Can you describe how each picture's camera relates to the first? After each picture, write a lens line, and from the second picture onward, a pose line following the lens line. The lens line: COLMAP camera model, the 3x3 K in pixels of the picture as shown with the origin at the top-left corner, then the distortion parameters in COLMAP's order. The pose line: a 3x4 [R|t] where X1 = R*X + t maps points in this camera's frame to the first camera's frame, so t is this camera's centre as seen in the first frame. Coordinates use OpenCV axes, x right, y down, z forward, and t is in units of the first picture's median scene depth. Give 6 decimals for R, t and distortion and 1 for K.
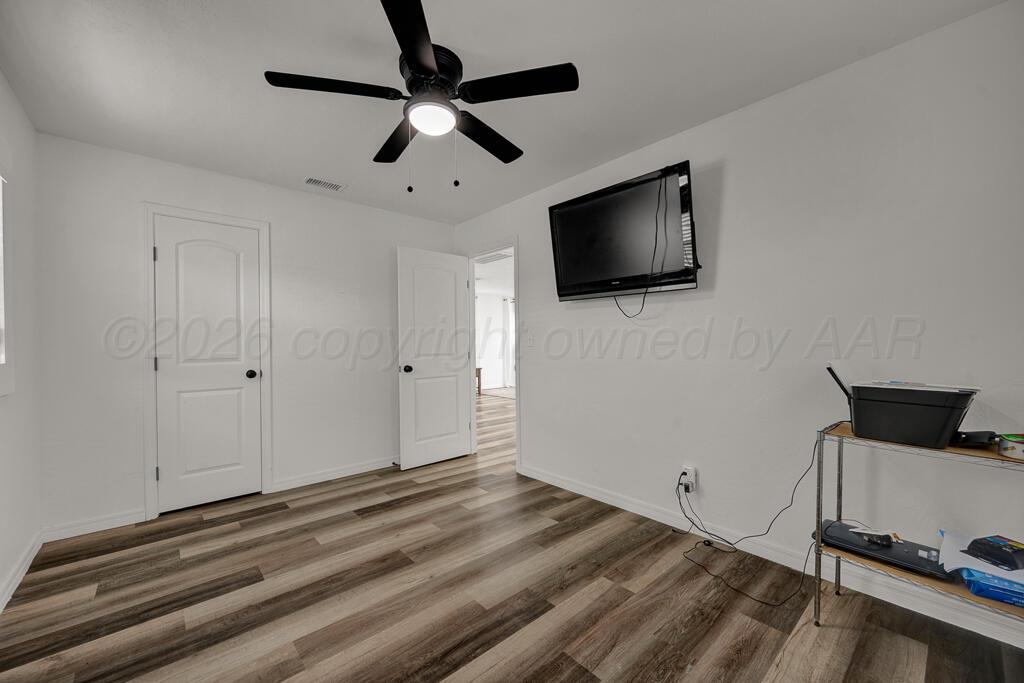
lens RADIAL K [[399.2, 0, 512.0], [0, 399.2, 341.5], [0, 0, 1]] dist [-0.001172, 0.000019]
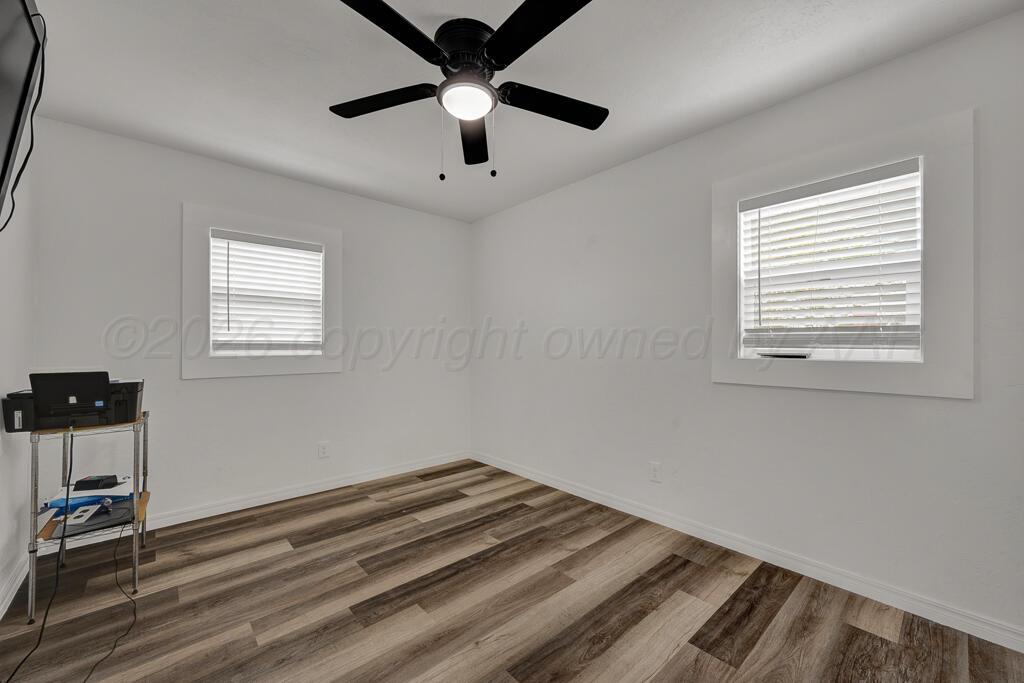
lens RADIAL K [[399.2, 0, 512.0], [0, 399.2, 341.5], [0, 0, 1]] dist [-0.001172, 0.000019]
pose [[-0.999918, 0.010225, -0.007695, -0.308099], [0.010335, 0.999842, -0.014437, 0.009071], [0.007546, -0.014515, -0.999866, 2.047027]]
